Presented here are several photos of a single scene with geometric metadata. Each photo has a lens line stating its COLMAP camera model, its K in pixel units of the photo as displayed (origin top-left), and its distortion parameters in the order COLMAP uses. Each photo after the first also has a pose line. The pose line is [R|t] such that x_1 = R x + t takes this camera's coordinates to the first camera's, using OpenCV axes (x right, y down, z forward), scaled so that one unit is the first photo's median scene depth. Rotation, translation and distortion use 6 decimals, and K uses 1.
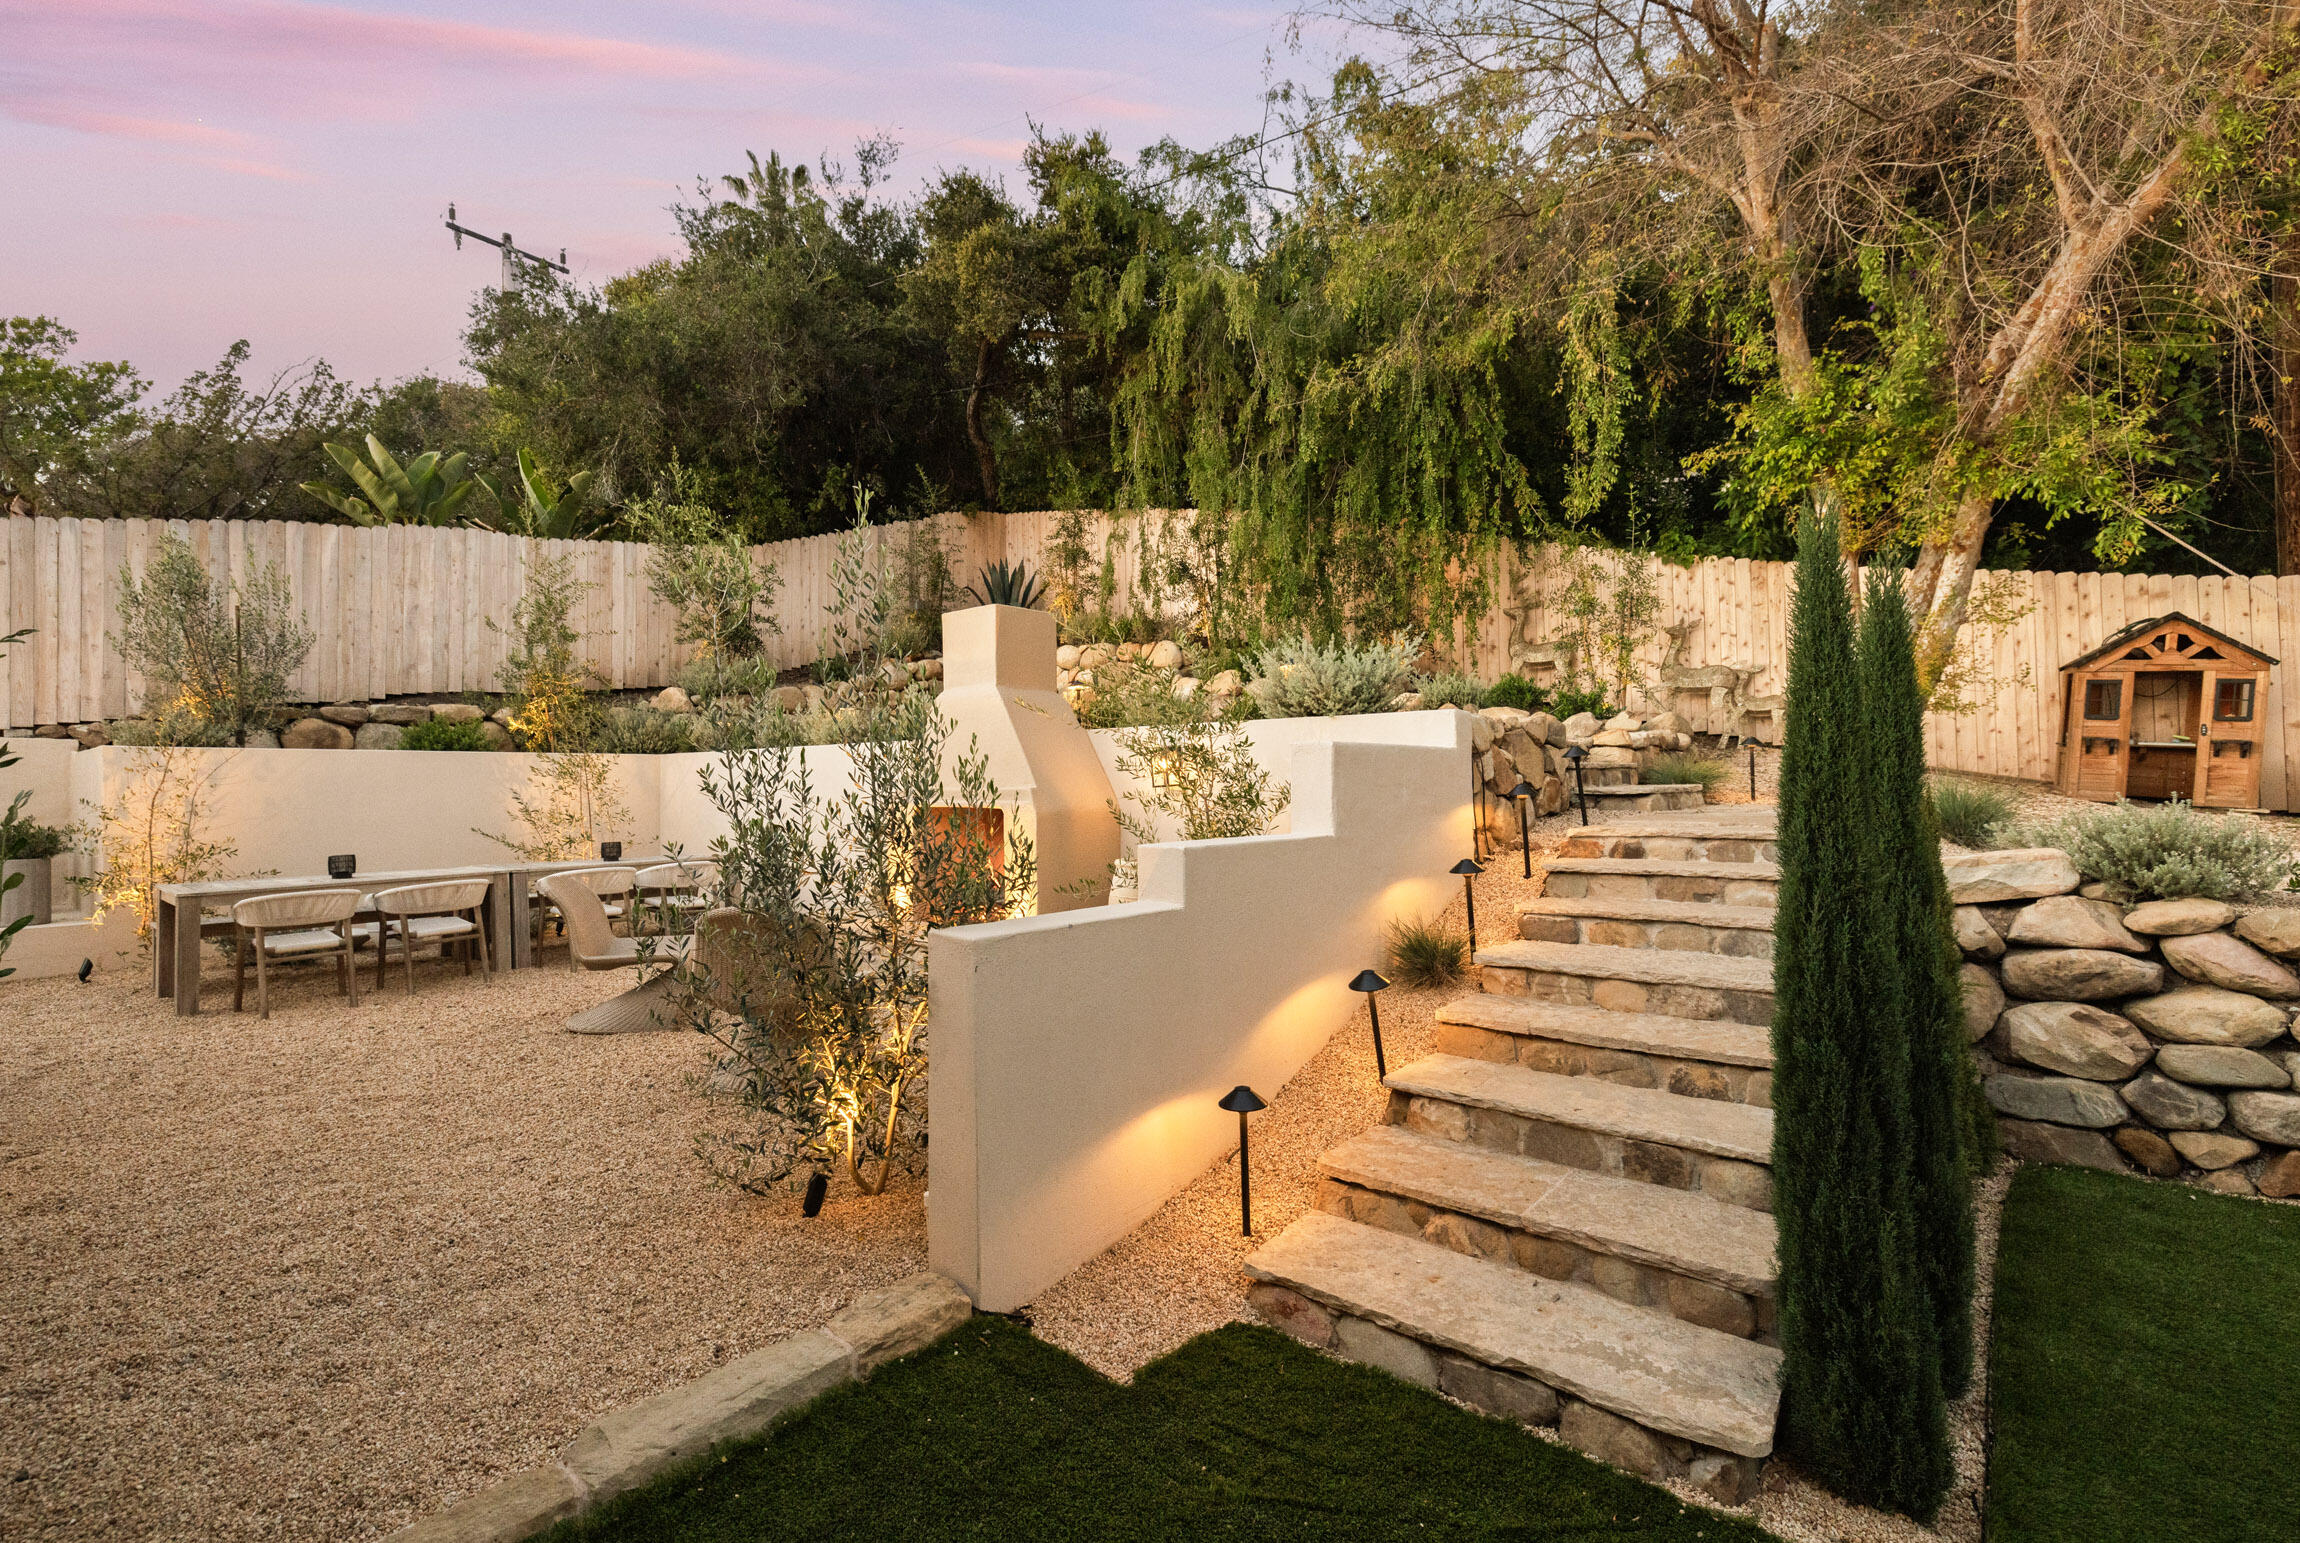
lens RADIAL K [[1015.1, 0, 1150.0], [0, 1015.1, 771.5], [0, 0, 1]] dist [0.001850, 0.000242]
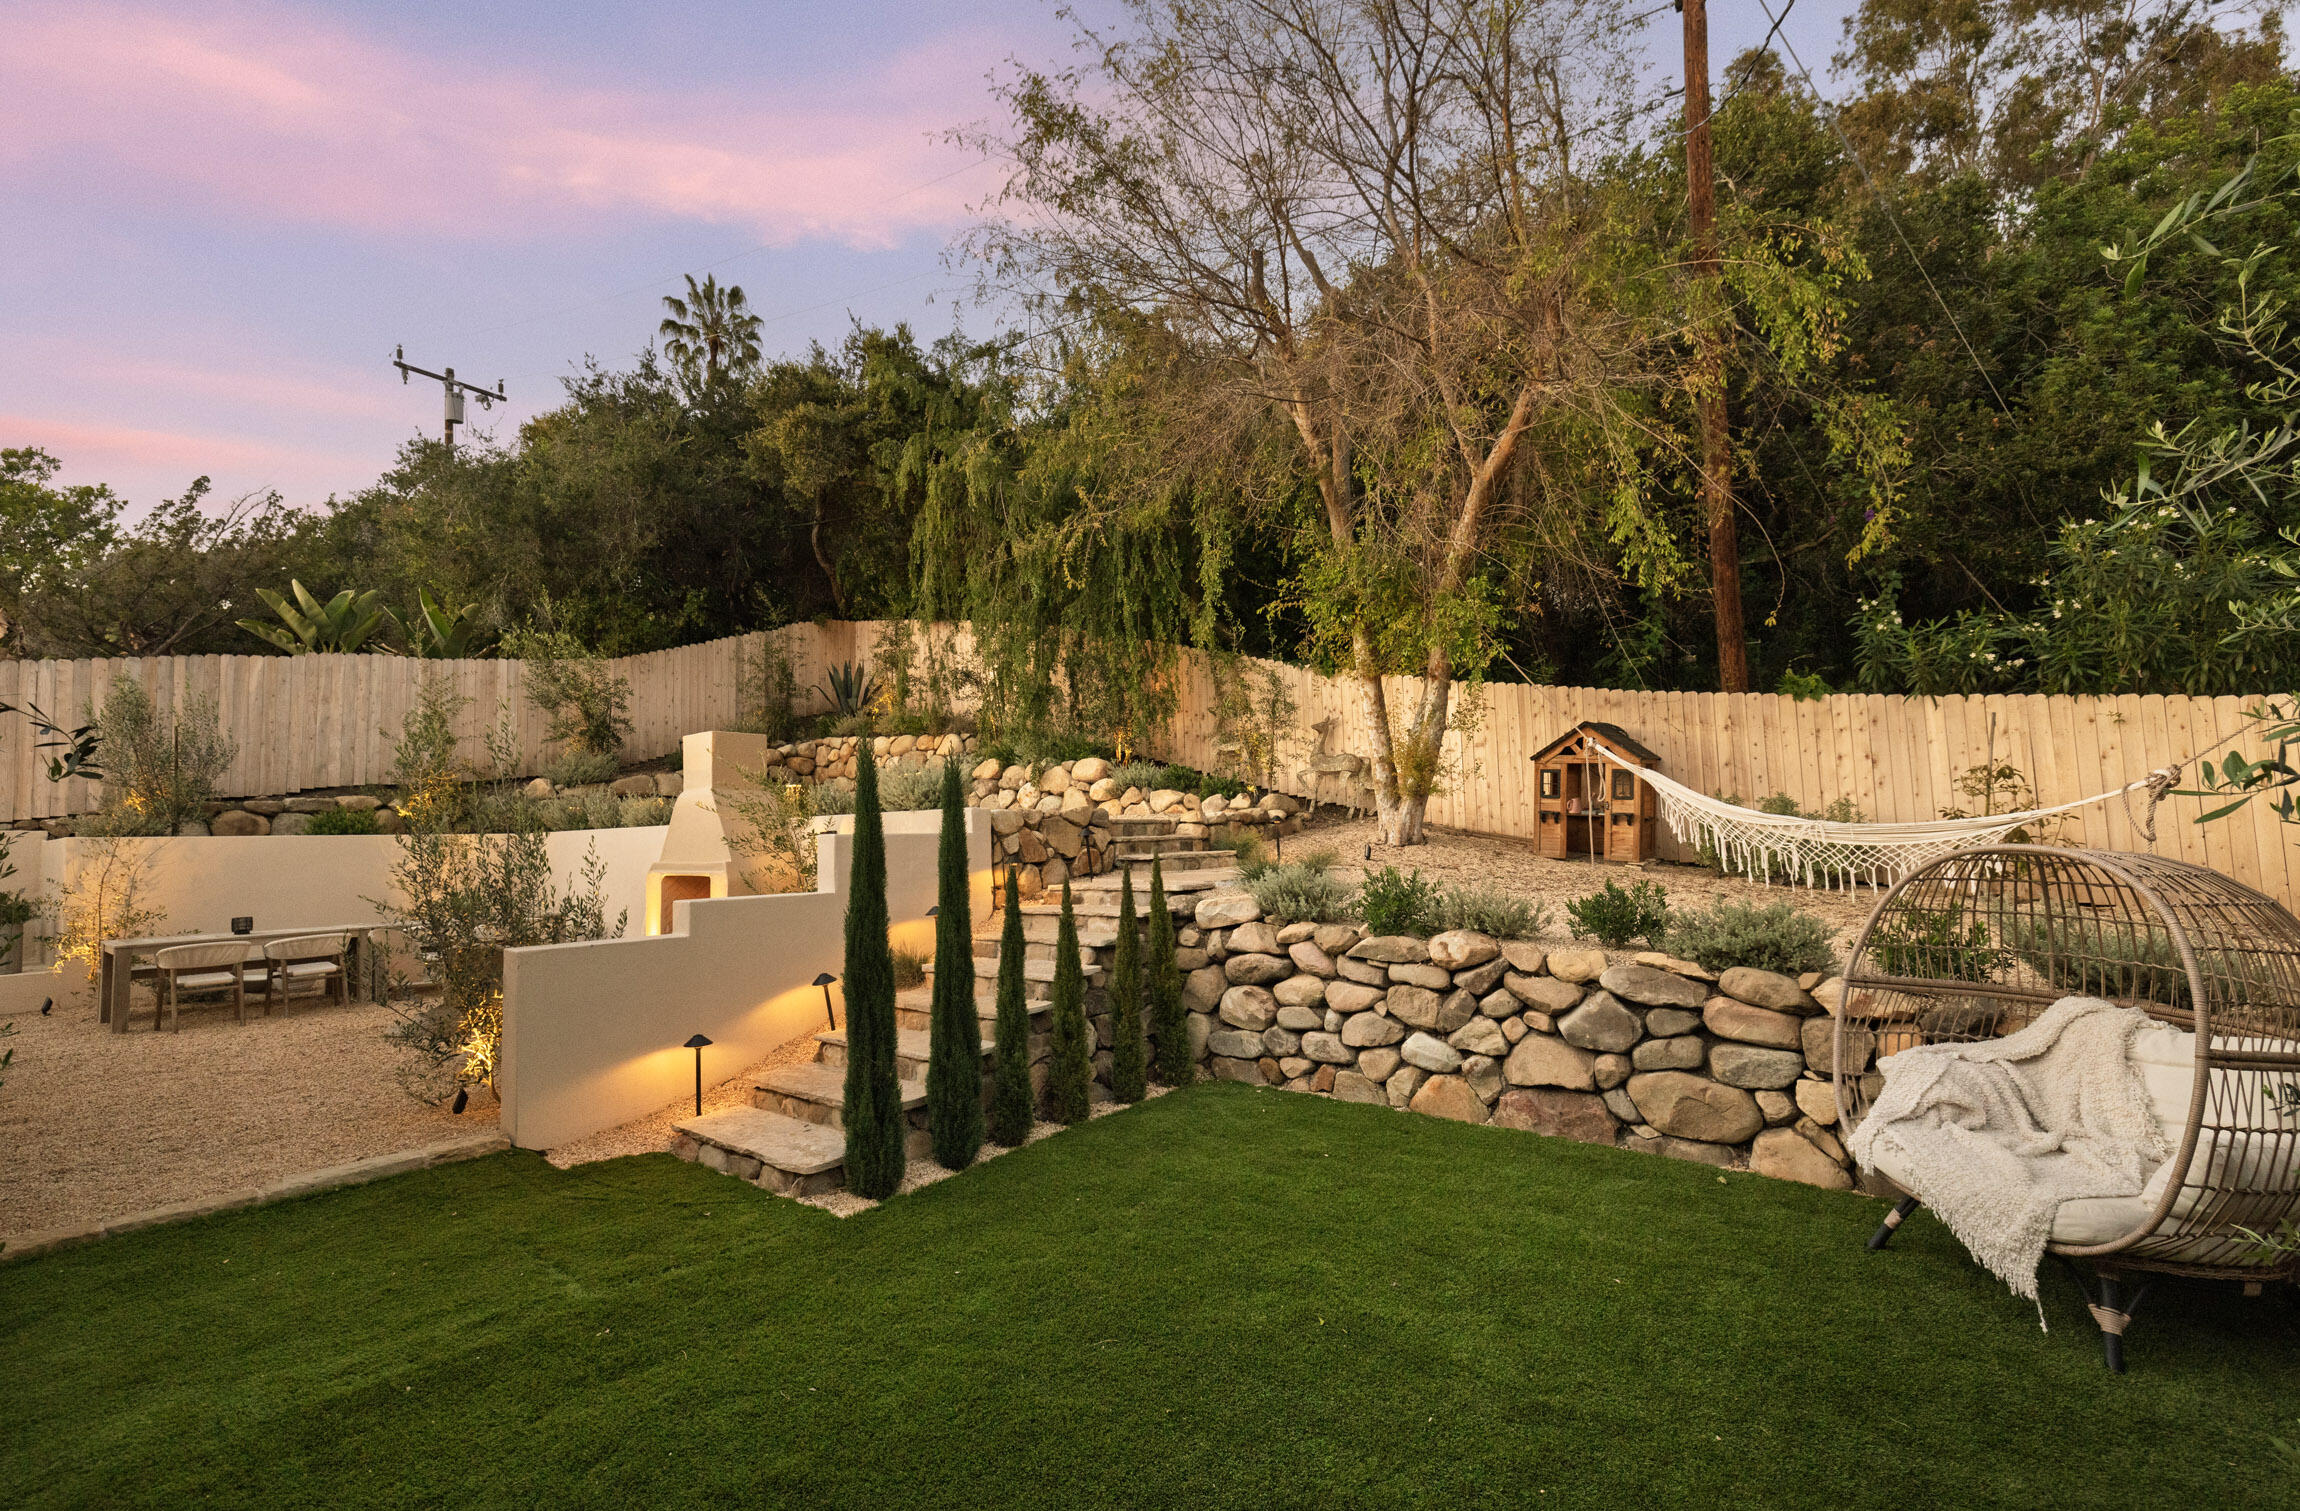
lens RADIAL K [[1002.8, 0, 1151.2], [0, 1002.8, 784.5], [0, 0, 1]] dist [0.000994, -0.000088]
pose [[0.999715, -0.013221, 0.019862, 0.373830], [0.014056, 0.998997, -0.042506, -0.019562], [-0.019280, 0.042773, 0.998899, -0.350505]]
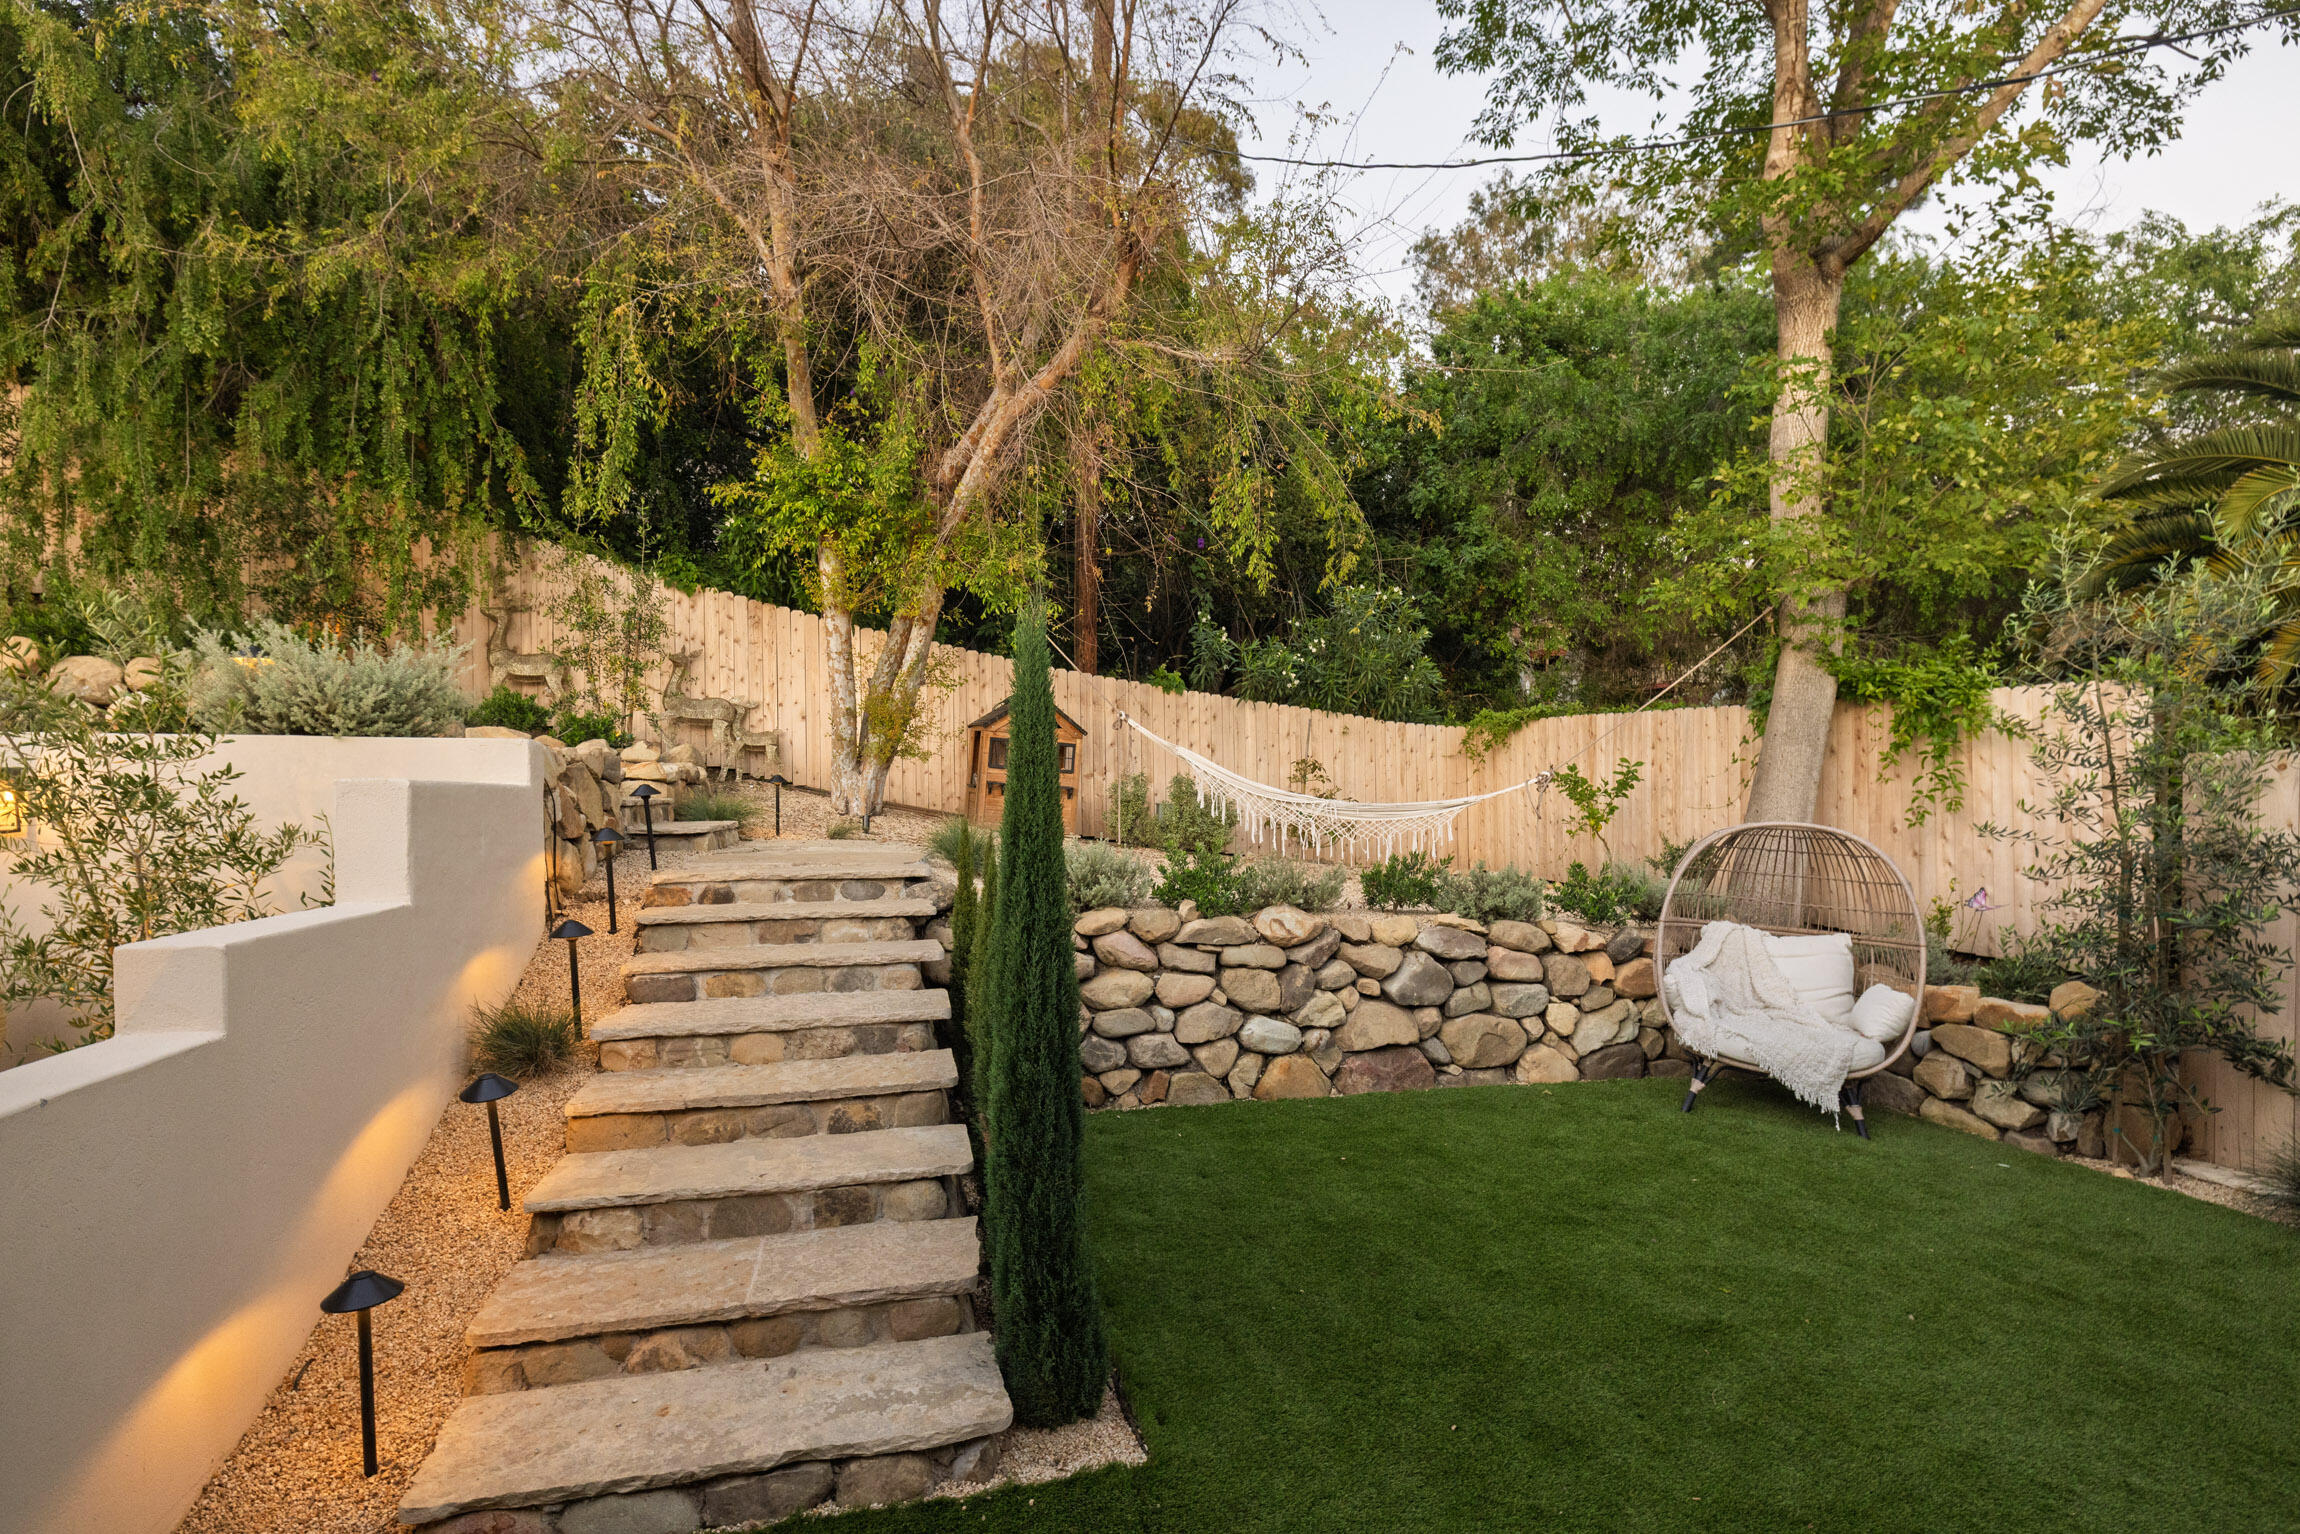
lens RADIAL K [[1074.3, 0, 1147.6], [0, 1074.3, 815.2], [0, 0, 1]] dist [-0.006869, 0.000479]
pose [[0.568513, -0.002218, 0.822671, -0.091467], [-0.017067, 0.999749, 0.014489, -0.013818], [-0.822497, -0.022278, 0.568333, 0.052827]]
